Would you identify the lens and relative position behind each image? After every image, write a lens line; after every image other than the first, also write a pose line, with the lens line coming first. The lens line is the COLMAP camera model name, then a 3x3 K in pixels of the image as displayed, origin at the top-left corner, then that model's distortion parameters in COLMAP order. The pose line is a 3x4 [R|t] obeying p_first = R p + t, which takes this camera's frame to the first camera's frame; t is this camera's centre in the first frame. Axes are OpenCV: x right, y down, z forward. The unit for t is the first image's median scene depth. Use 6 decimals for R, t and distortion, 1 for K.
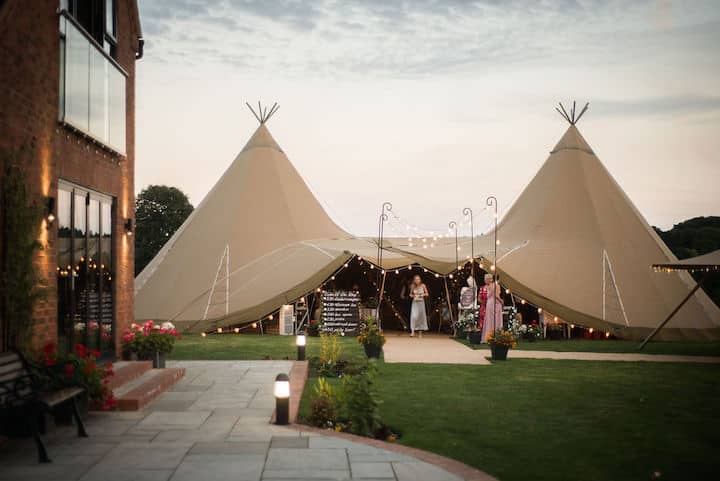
lens RADIAL K [[1037.9, 0, 360.0], [0, 1037.9, 240.5], [0, 0, 1]] dist [-0.017791, -0.013263]
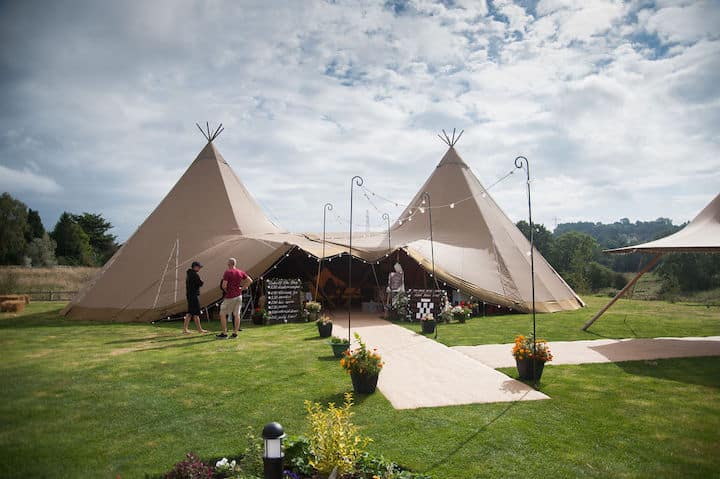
lens RADIAL K [[492.7, 0, 360.0], [0, 492.7, 239.5], [0, 0, 1]] dist [-0.148435, 0.139783]
pose [[0.982181, -0.011706, 0.187572, -0.034866], [0.013112, 0.999894, -0.006260, 0.012062], [-0.187479, 0.008608, 0.982231, 0.492664]]
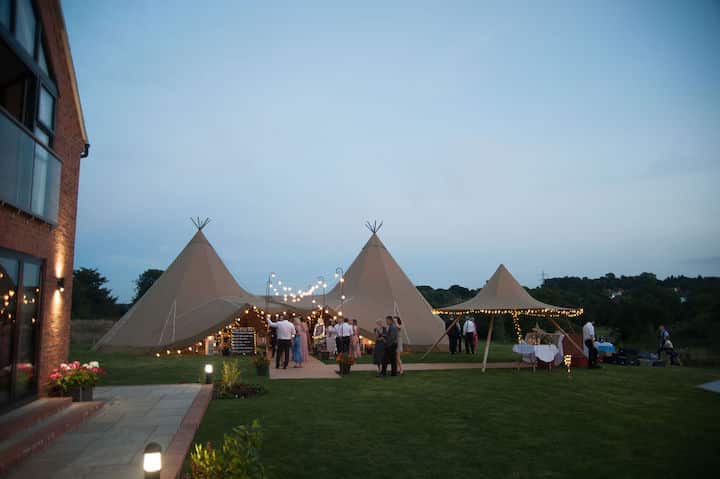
lens RADIAL K [[492.7, 0, 360.0], [0, 492.7, 239.5], [0, 0, 1]] dist [-0.148435, 0.139783]
pose [[0.979194, 0.014081, 0.202437, 0.004835], [0.009825, 0.993130, -0.116604, 0.001505], [-0.202688, 0.116167, 0.972329, 0.190891]]
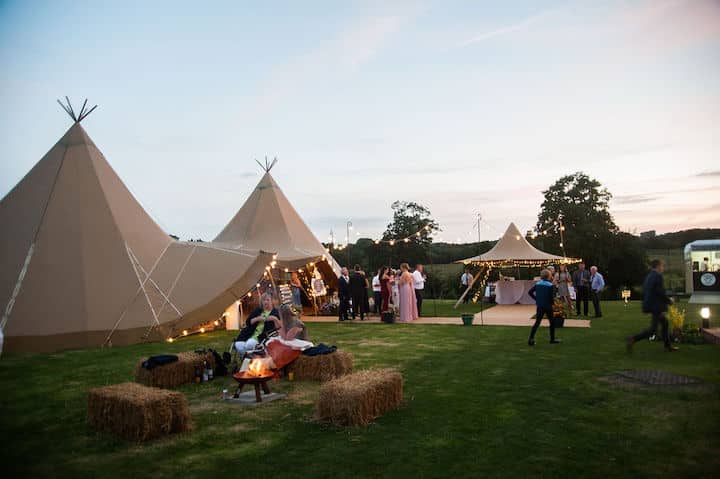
lens RADIAL K [[492.7, 0, 360.0], [0, 492.7, 239.5], [0, 0, 1]] dist [-0.148435, 0.139783]
pose [[0.406961, 0.034105, 0.912809, -0.485101], [-0.009095, 0.999404, -0.033286, 0.015301], [-0.913400, 0.005245, 0.407029, 0.696198]]
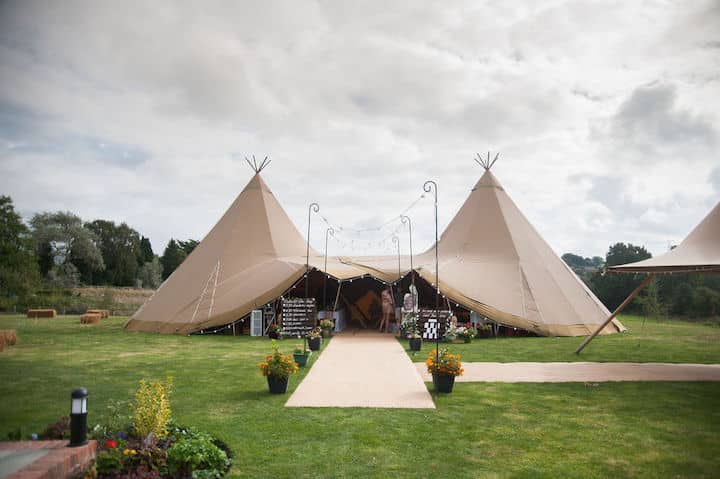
lens RADIAL K [[492.7, 0, 360.0], [0, 492.7, 239.5], [0, 0, 1]] dist [-0.148435, 0.139783]
pose [[0.999857, -0.013466, -0.010189, 0.055525], [0.012844, 0.998183, -0.058873, 0.016336], [0.010963, 0.058734, 0.998213, 0.454182]]
